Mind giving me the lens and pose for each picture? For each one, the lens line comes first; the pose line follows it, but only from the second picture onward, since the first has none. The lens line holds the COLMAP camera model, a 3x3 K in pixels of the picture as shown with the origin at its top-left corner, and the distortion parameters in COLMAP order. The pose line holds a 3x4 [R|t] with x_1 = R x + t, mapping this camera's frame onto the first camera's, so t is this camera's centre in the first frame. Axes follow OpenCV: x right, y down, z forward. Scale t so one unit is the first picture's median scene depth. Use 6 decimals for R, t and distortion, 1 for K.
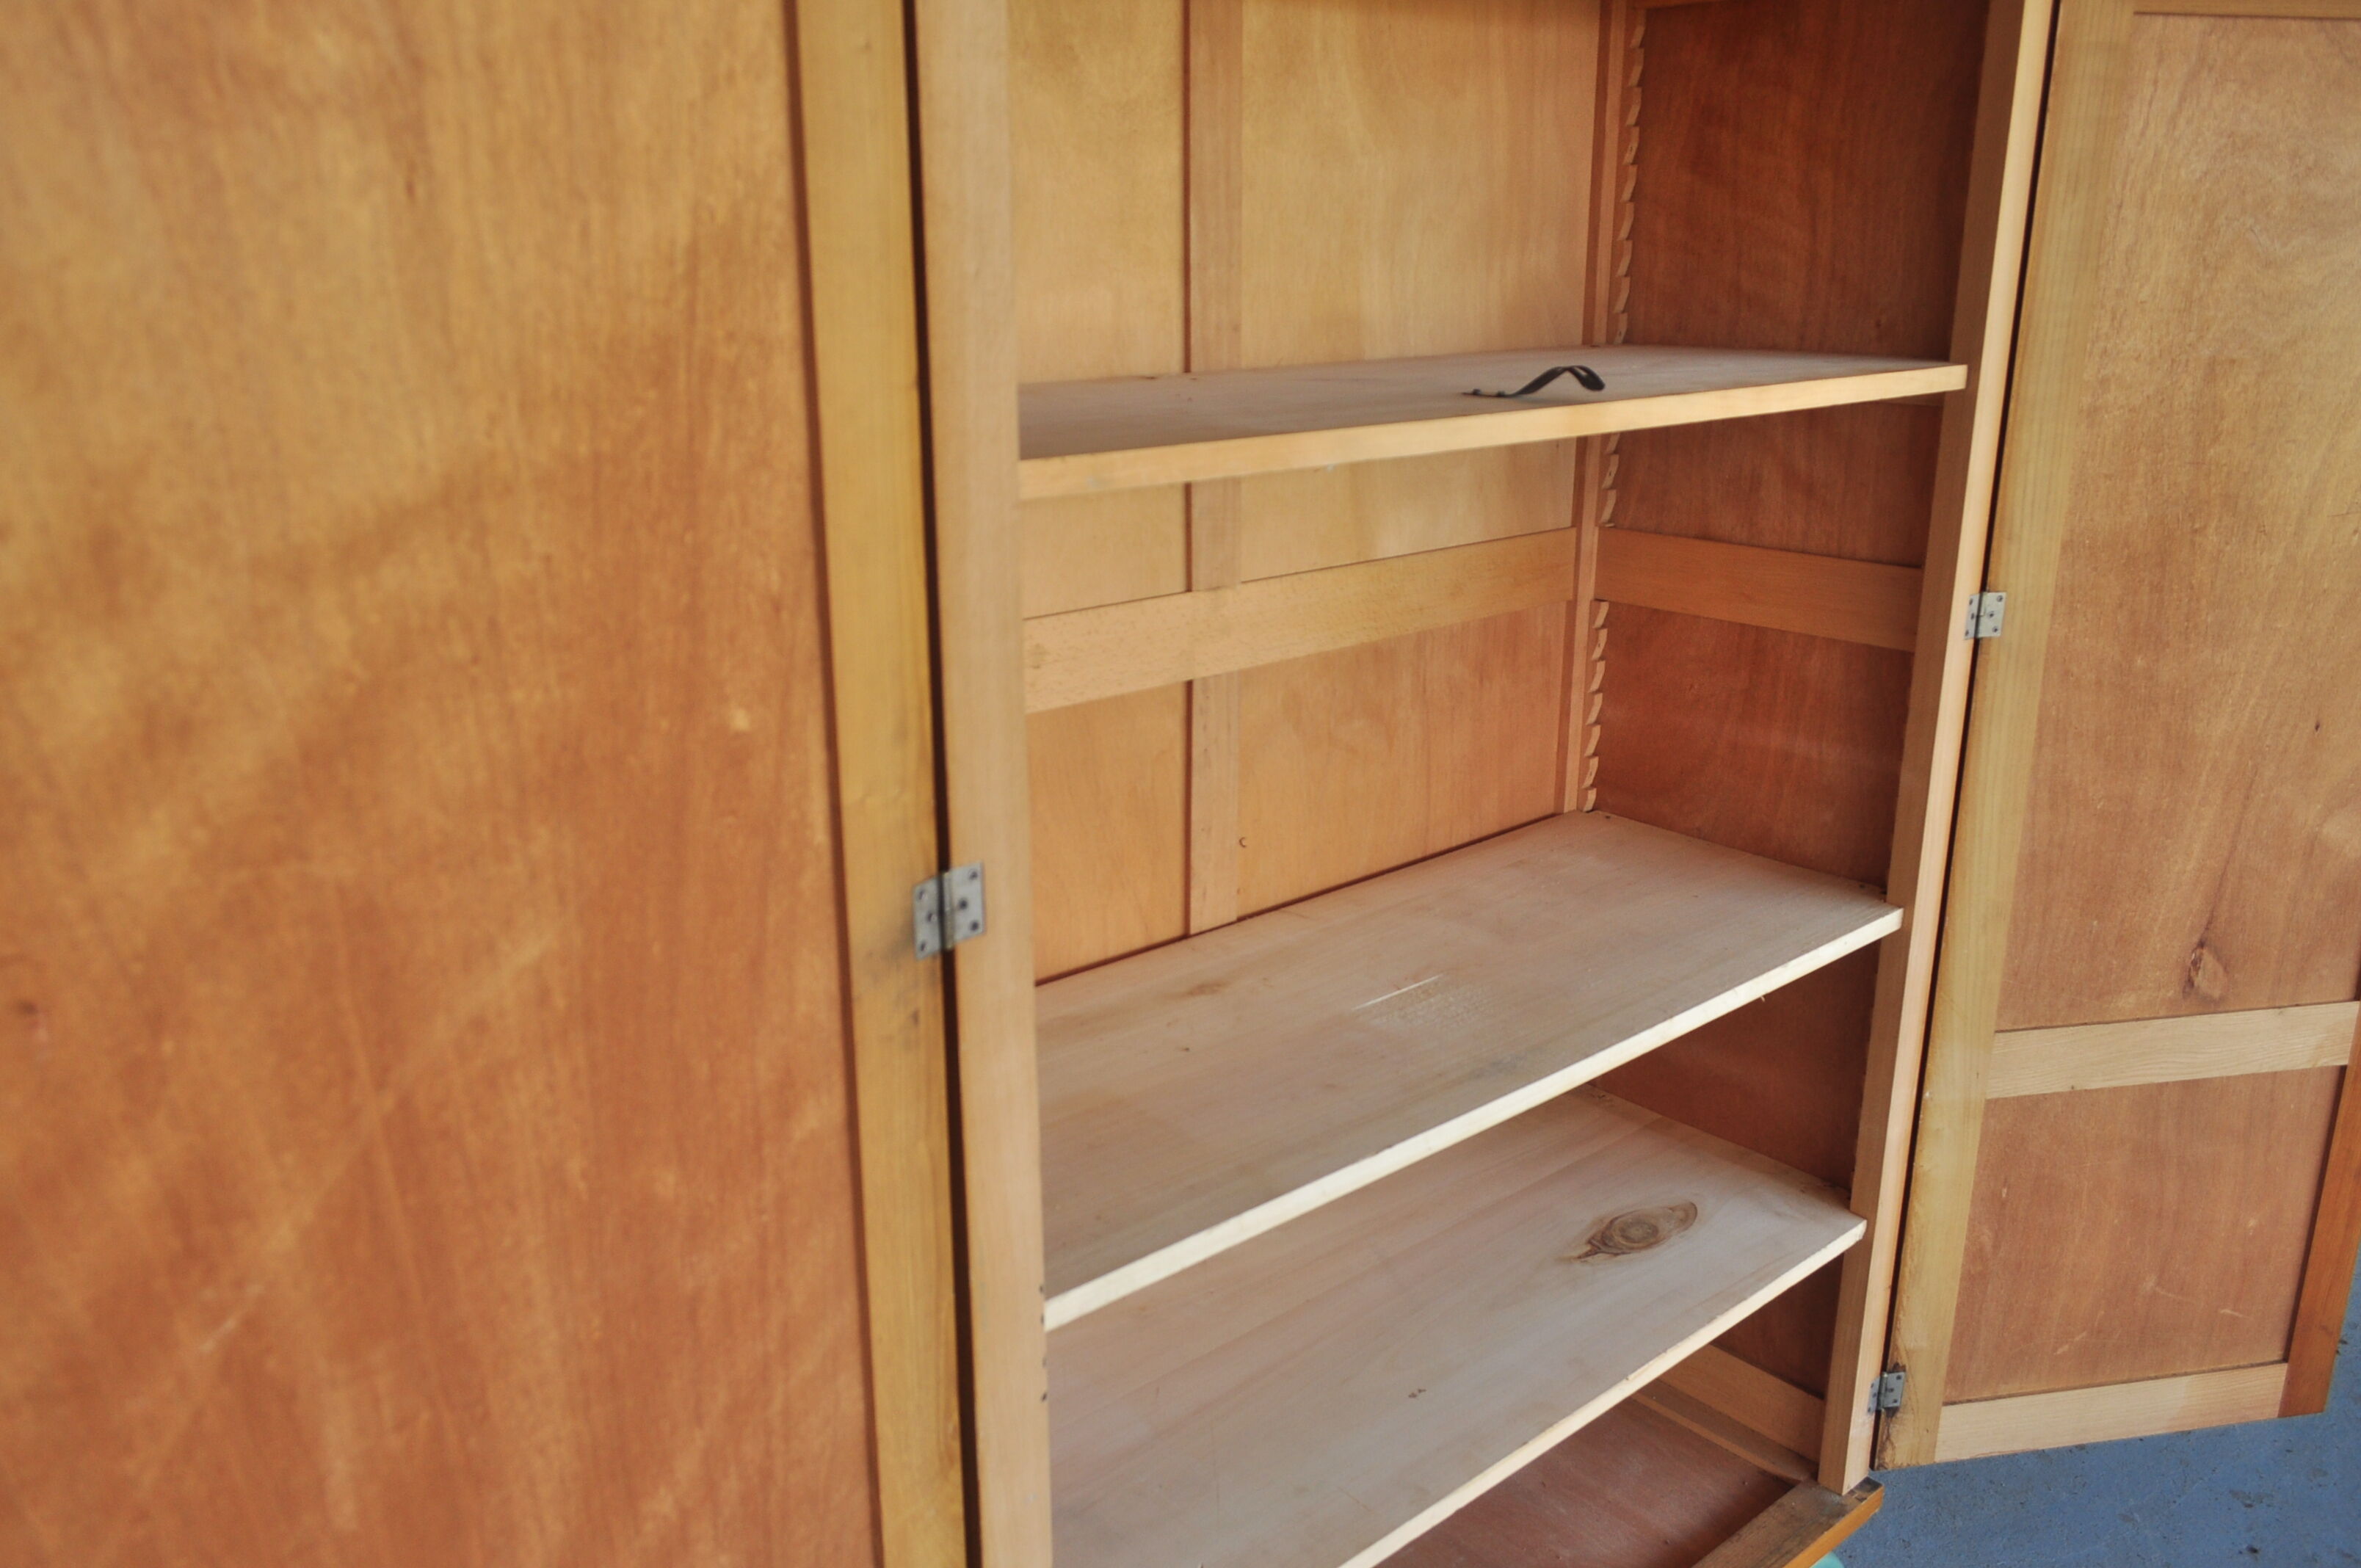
lens RADIAL K [[1826.1, 0, 1183.3], [0, 1826.1, 785.8], [0, 0, 1]] dist [-0.003914, -0.012620]
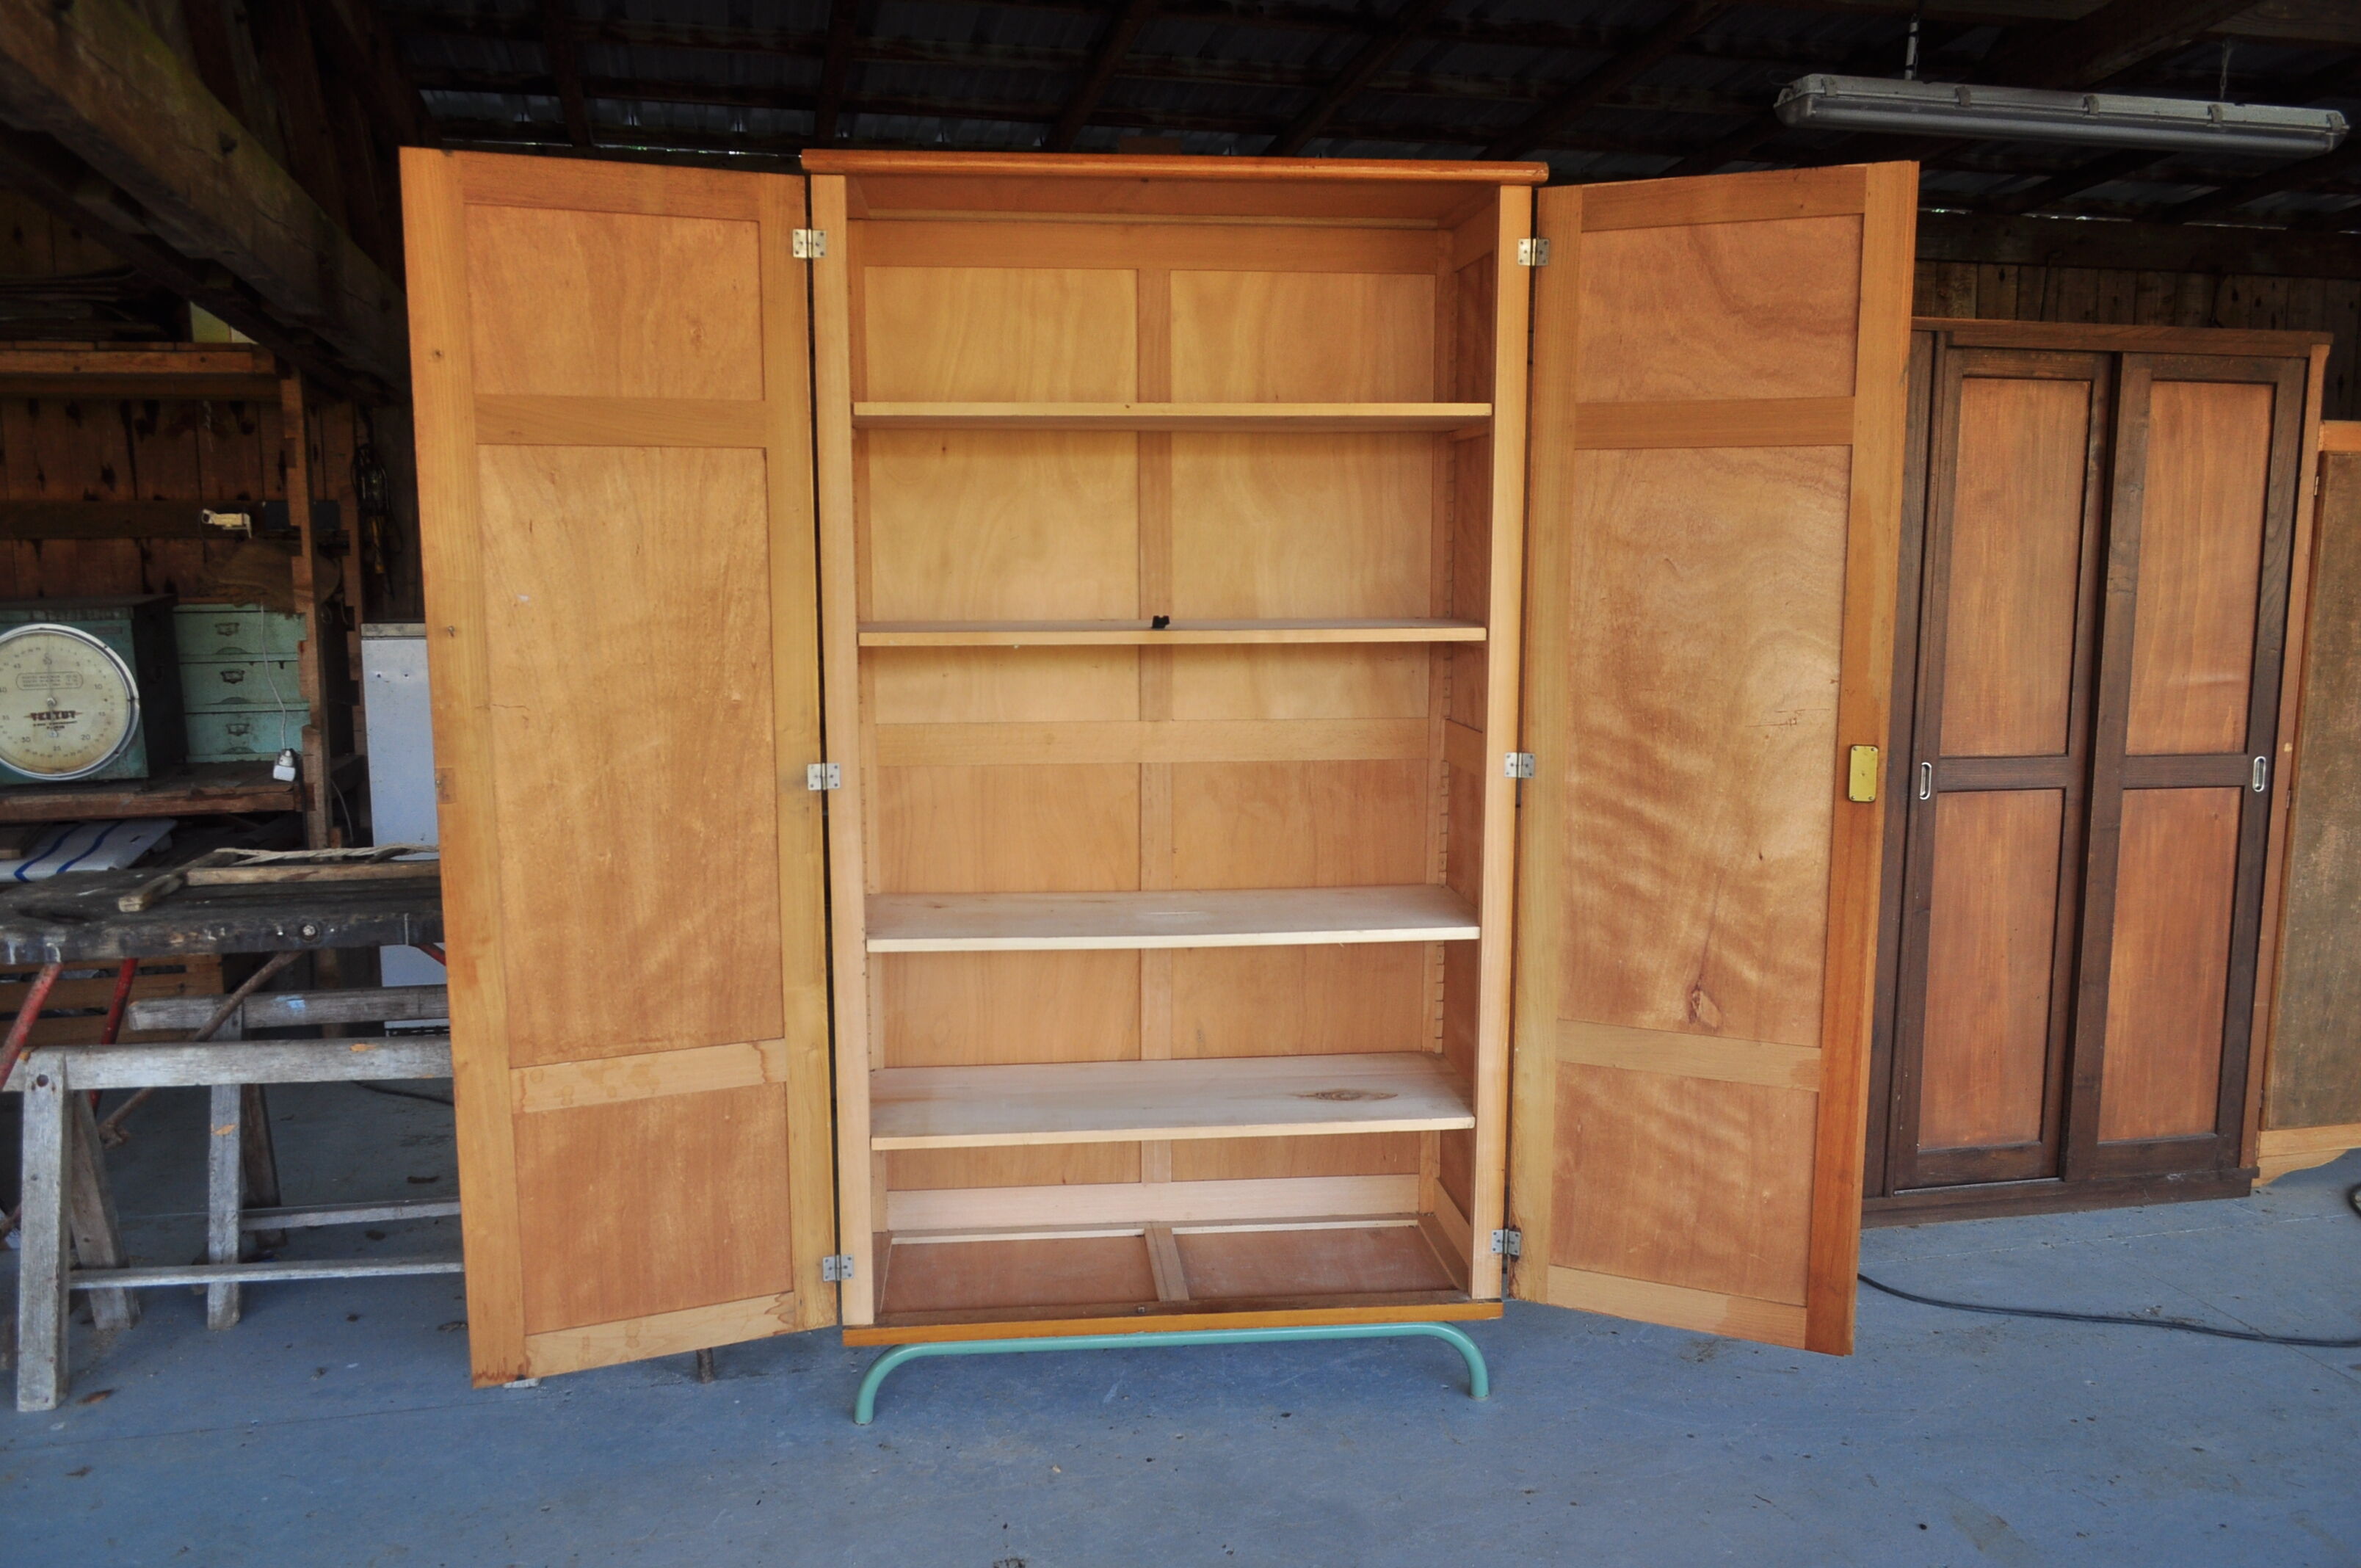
lens RADIAL K [[1826.1, 0, 1184.5], [0, 1826.1, 784.1], [0, 0, 1]] dist [-0.003914, -0.012620]
pose [[0.818033, 0.080279, -0.569541, 1.324696], [-0.168477, 0.980223, -0.103819, 0.186517], [0.549943, 0.180882, 0.815380, -0.724735]]
